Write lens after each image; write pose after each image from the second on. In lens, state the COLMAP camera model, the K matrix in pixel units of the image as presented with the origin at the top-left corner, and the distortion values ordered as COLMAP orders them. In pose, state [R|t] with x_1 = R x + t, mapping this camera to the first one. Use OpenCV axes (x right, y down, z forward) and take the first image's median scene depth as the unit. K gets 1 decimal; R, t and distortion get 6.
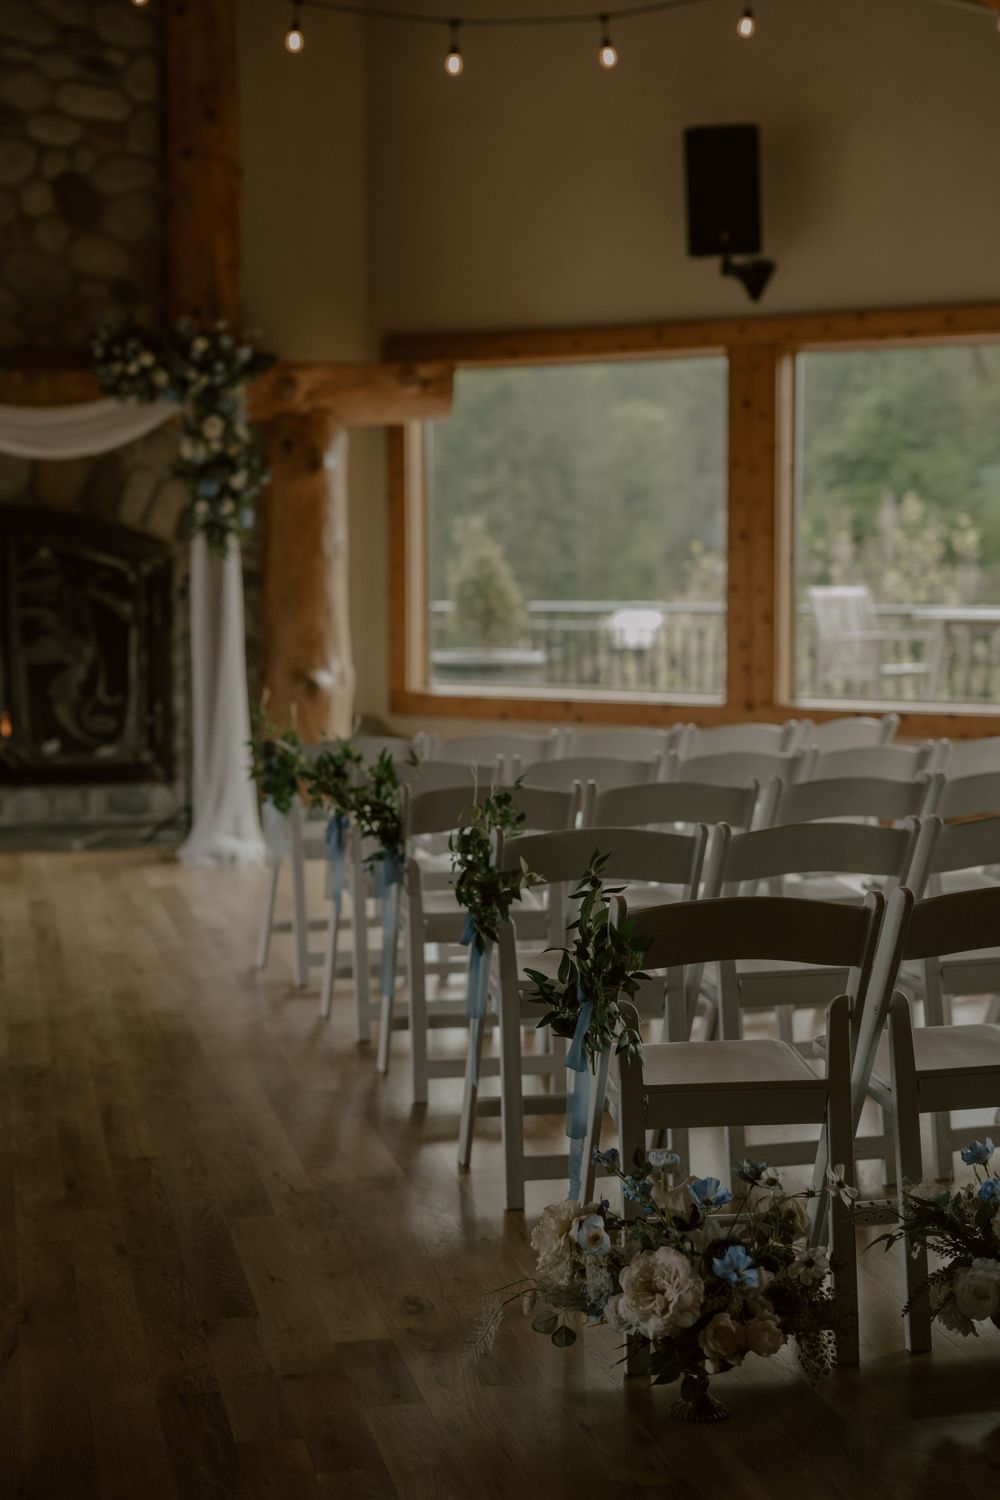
lens RADIAL K [[2218.8, 0, 499.8], [0, 2218.8, 726.6], [0, 0, 1]] dist [-0.003397, -0.047976]
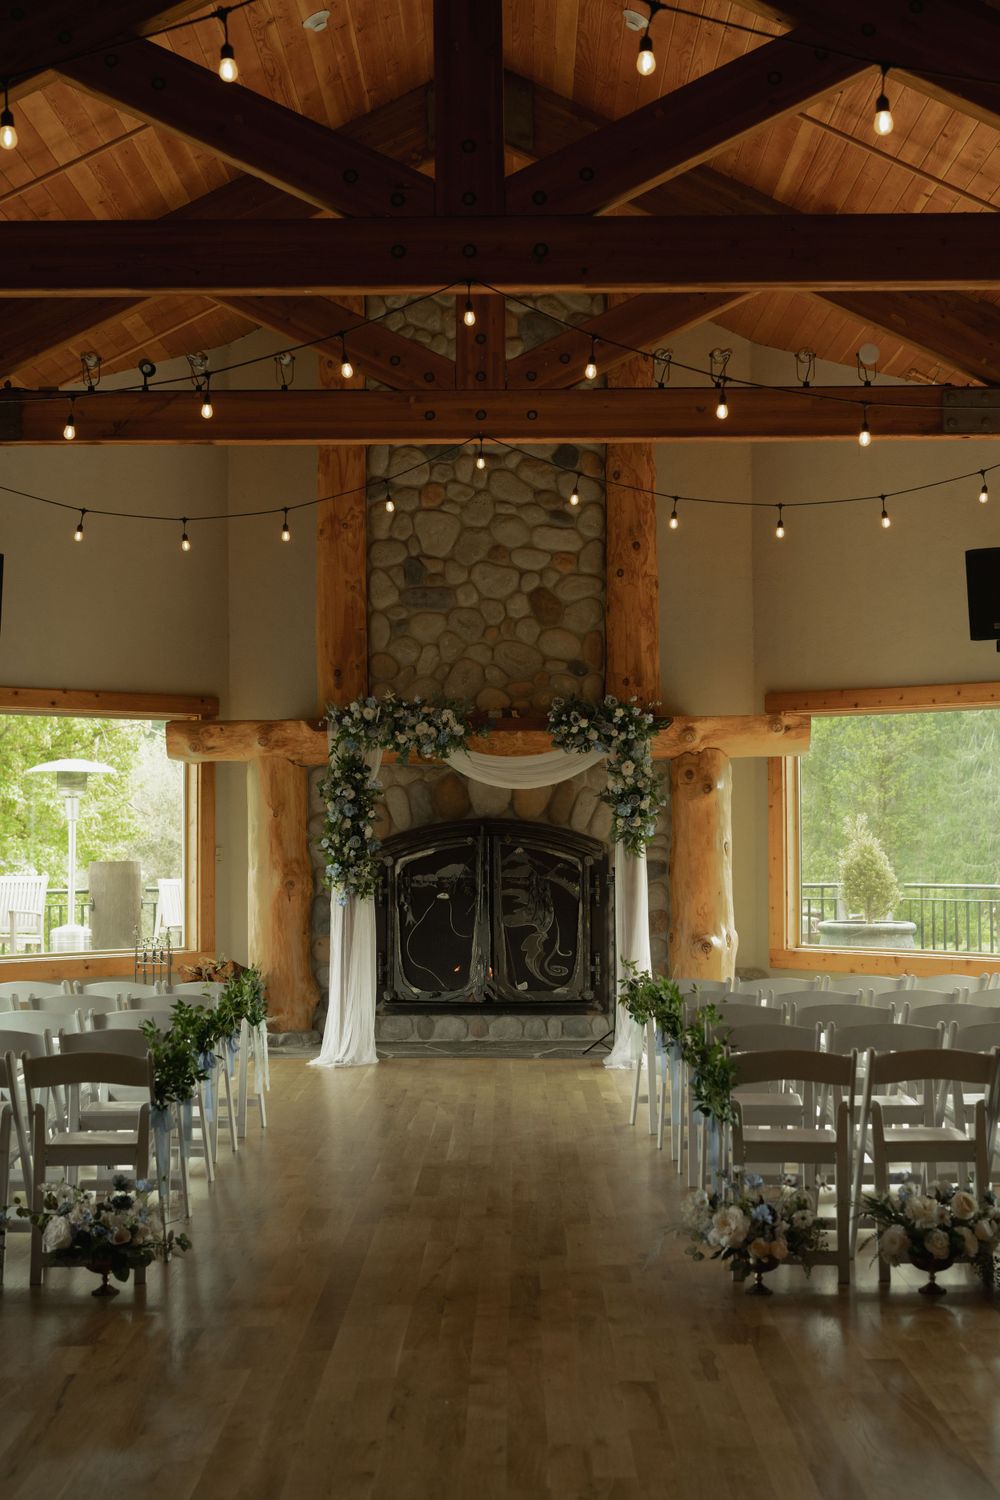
lens RADIAL K [[2218.8, 0, 499.8], [0, 2218.8, 726.6], [0, 0, 1]] dist [-0.003397, -0.047976]
pose [[0.971895, -0.010843, -0.235163, 0.122976], [-0.016509, 0.993340, -0.114030, 0.006149], [0.234834, 0.114708, 0.965244, -0.404965]]
